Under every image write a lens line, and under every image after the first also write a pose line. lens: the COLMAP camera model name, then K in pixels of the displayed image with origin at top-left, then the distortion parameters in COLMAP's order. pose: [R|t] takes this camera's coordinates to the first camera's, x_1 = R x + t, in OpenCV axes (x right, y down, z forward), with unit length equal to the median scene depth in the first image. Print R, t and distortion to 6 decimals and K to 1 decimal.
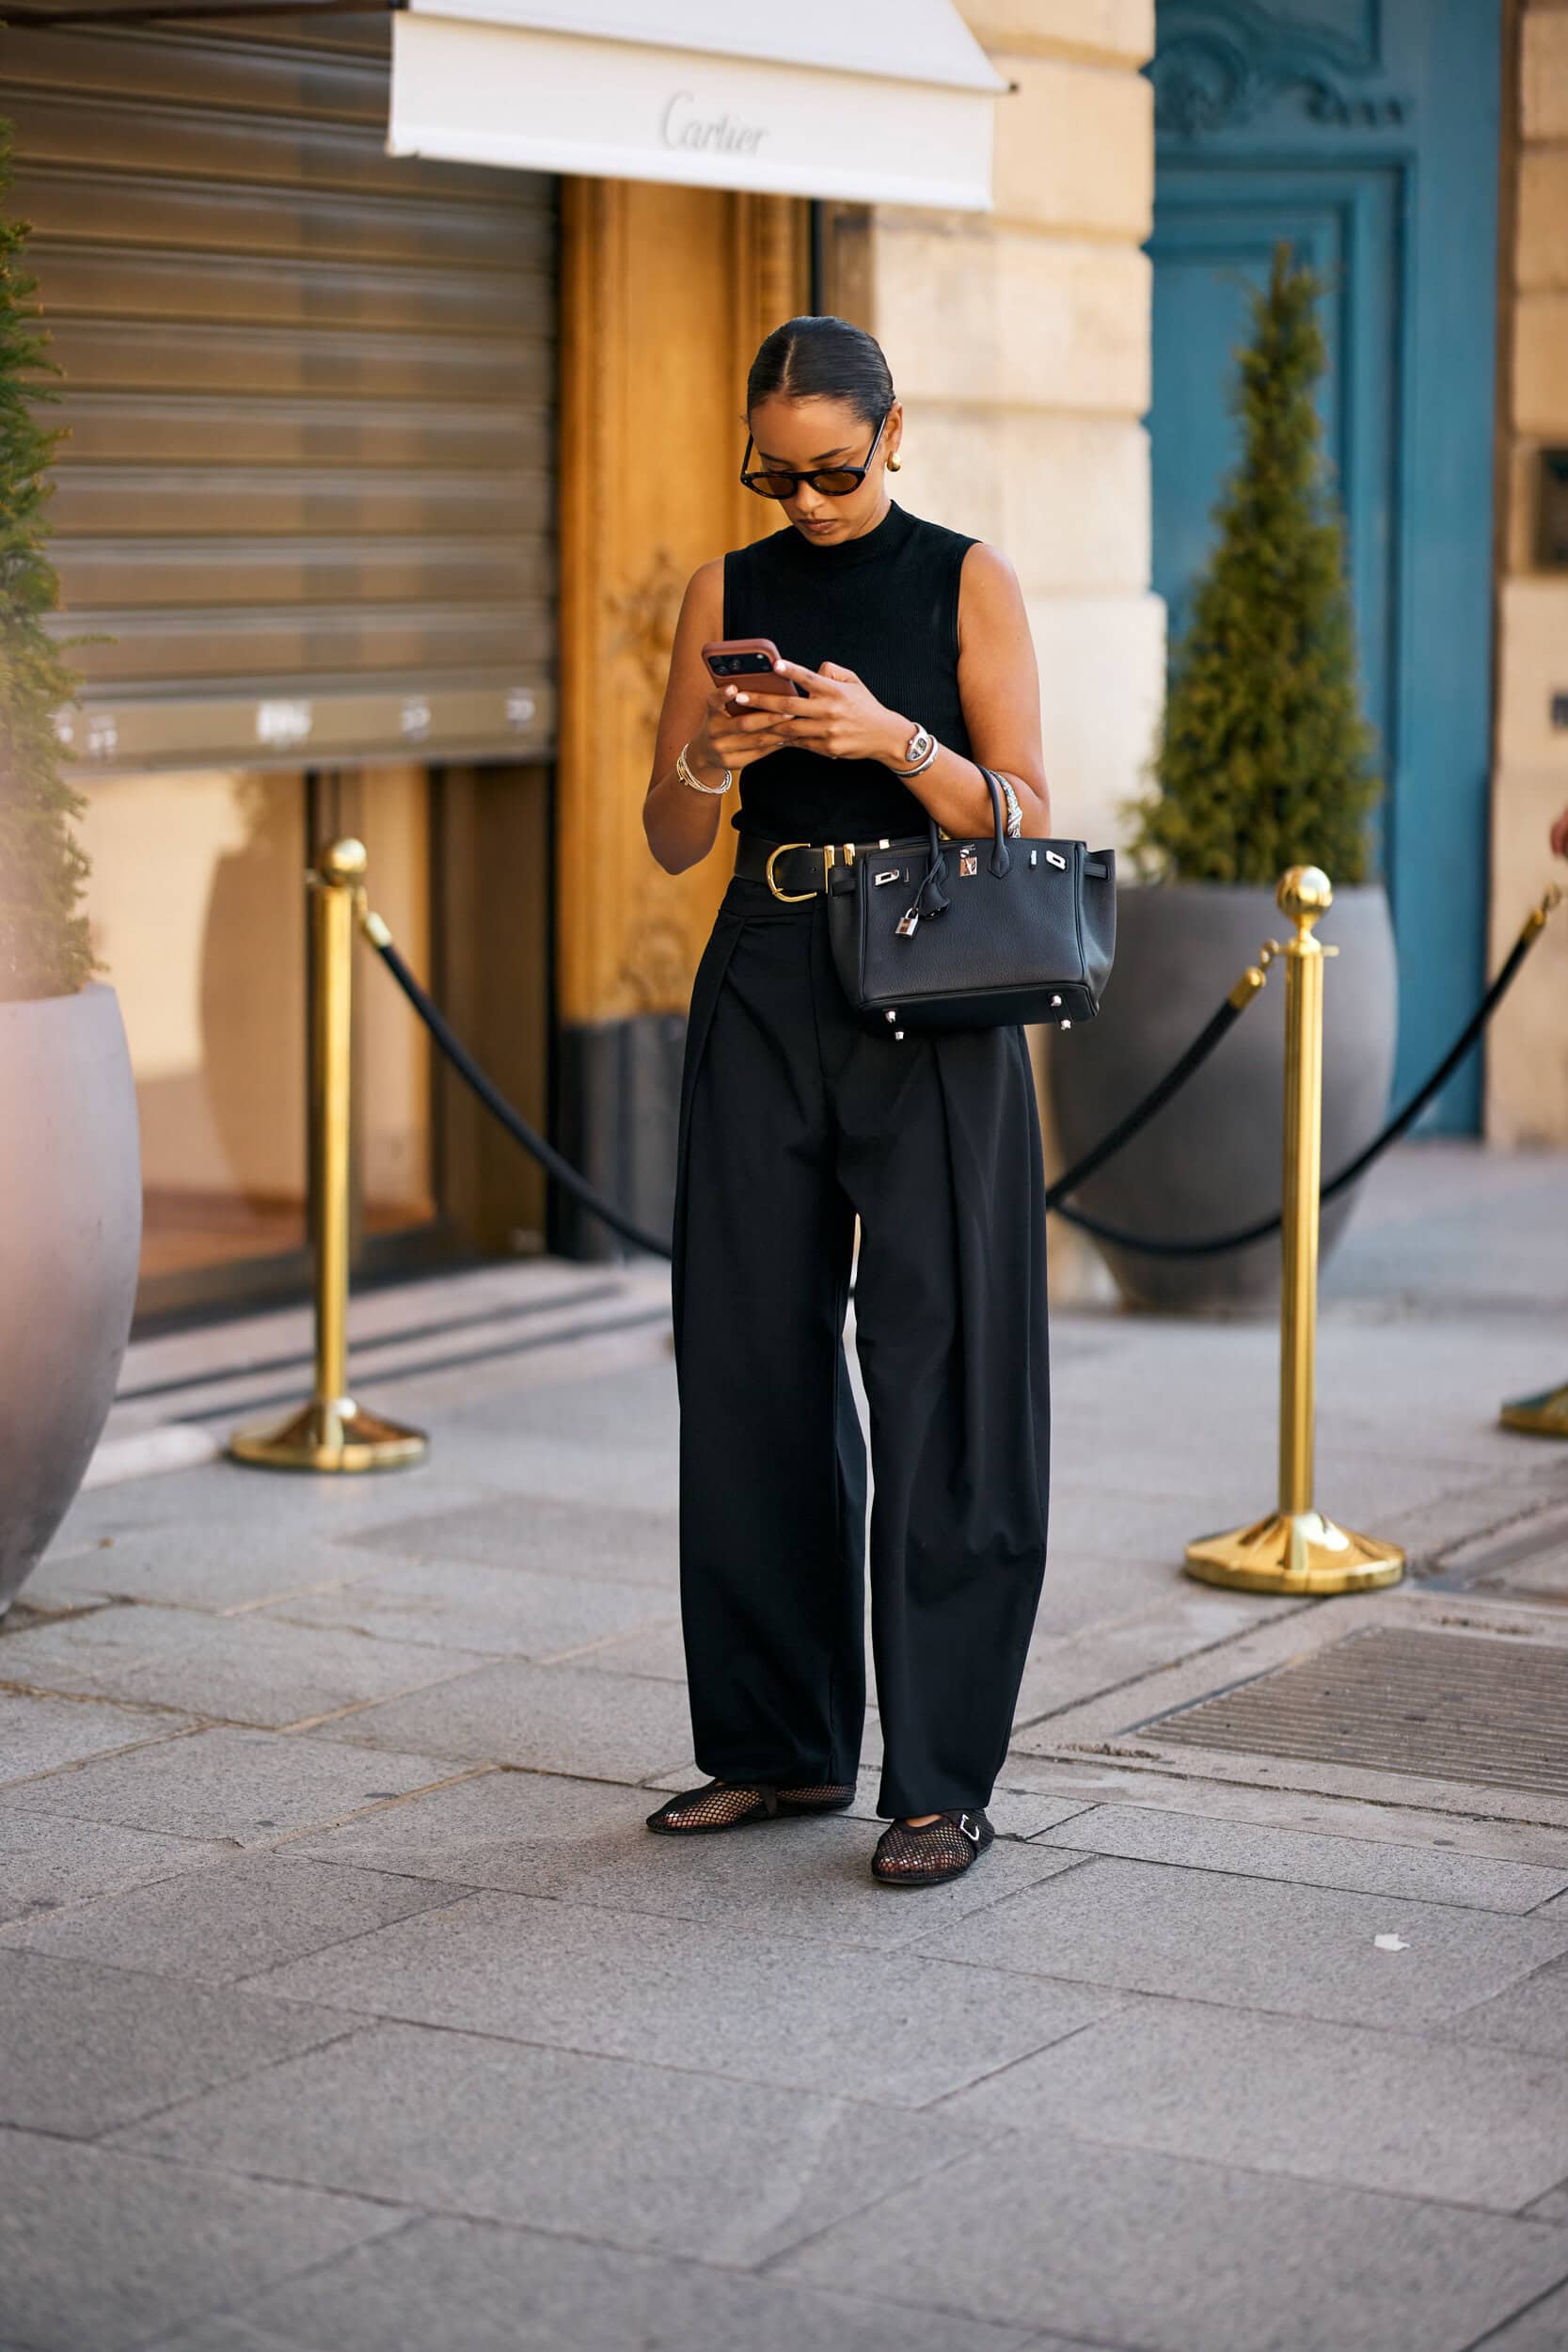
lens RADIAL K [[5726.4, 0, 779.1], [0, 5726.4, 1163.1], [0, 0, 1]] dist [0.023755, 0.000000]
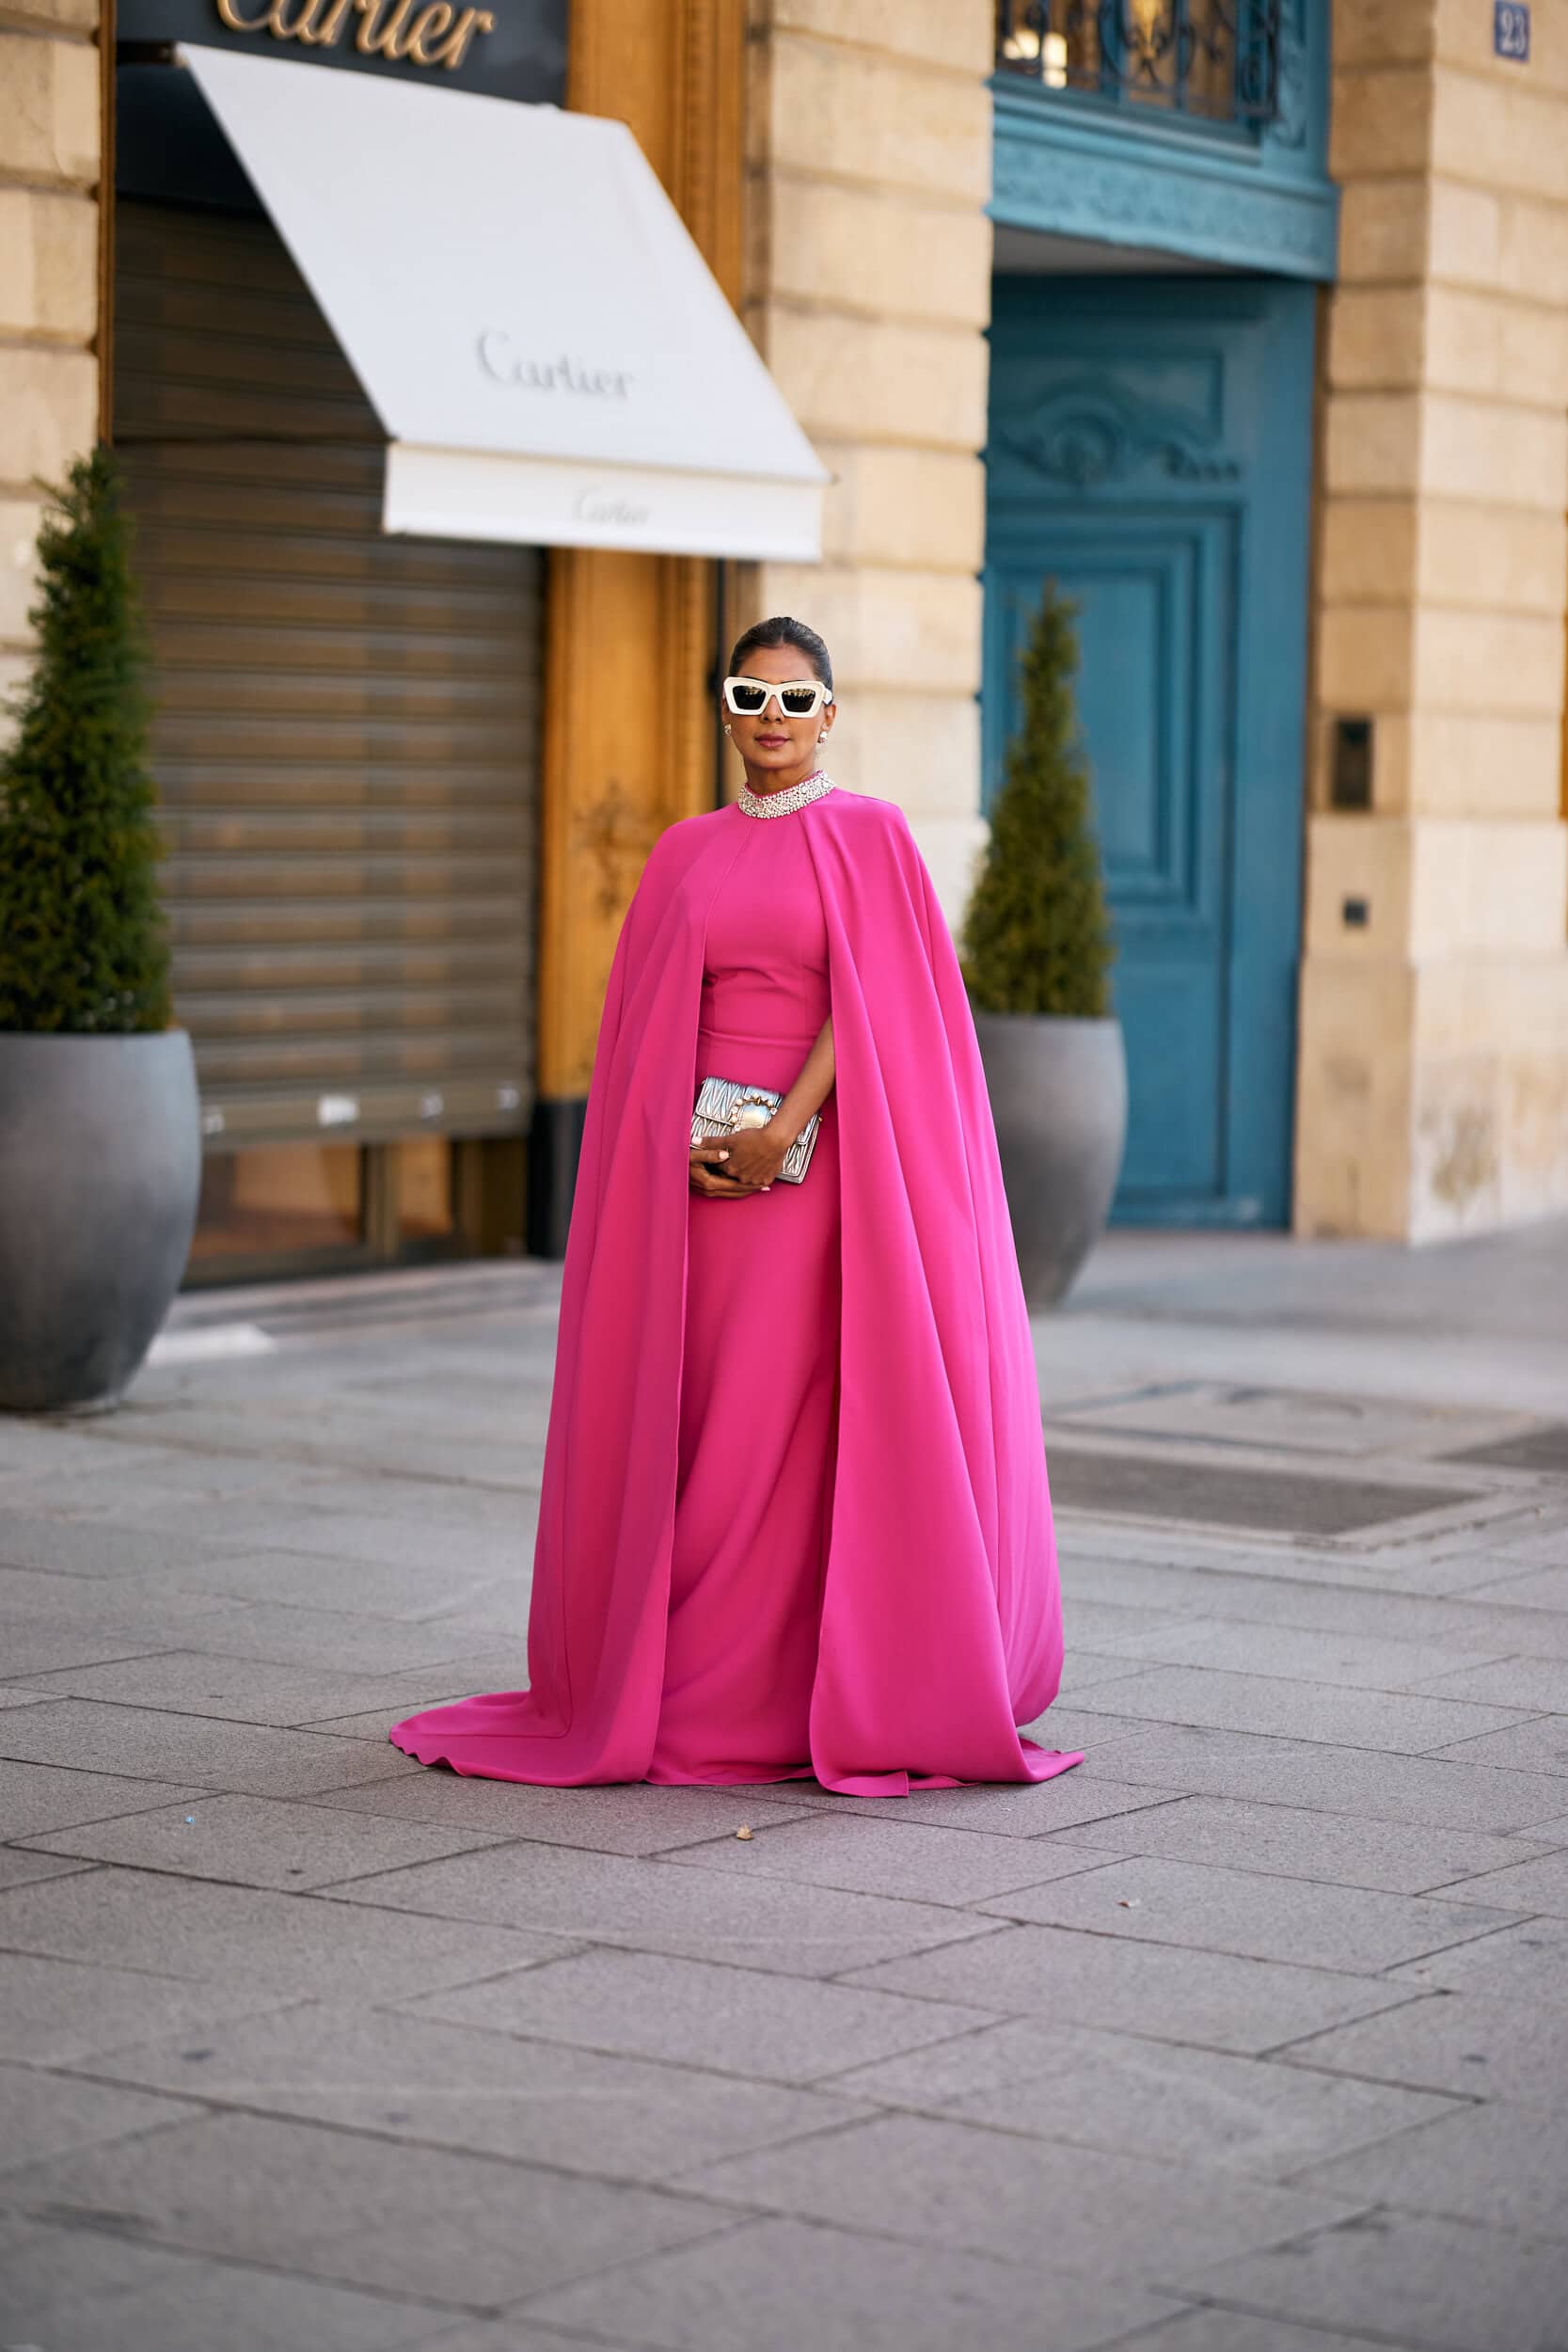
lens RADIAL K [[5726.4, 0, 766.3], [0, 5726.4, 1068.1], [0, 0, 1]] dist [0.023755, 0.000000]
pose [[0.997966, 0.017172, -0.061390, 0.107520], [-0.020790, 0.998054, -0.058789, 0.051712], [0.060261, 0.059945, 0.996381, -0.454898]]
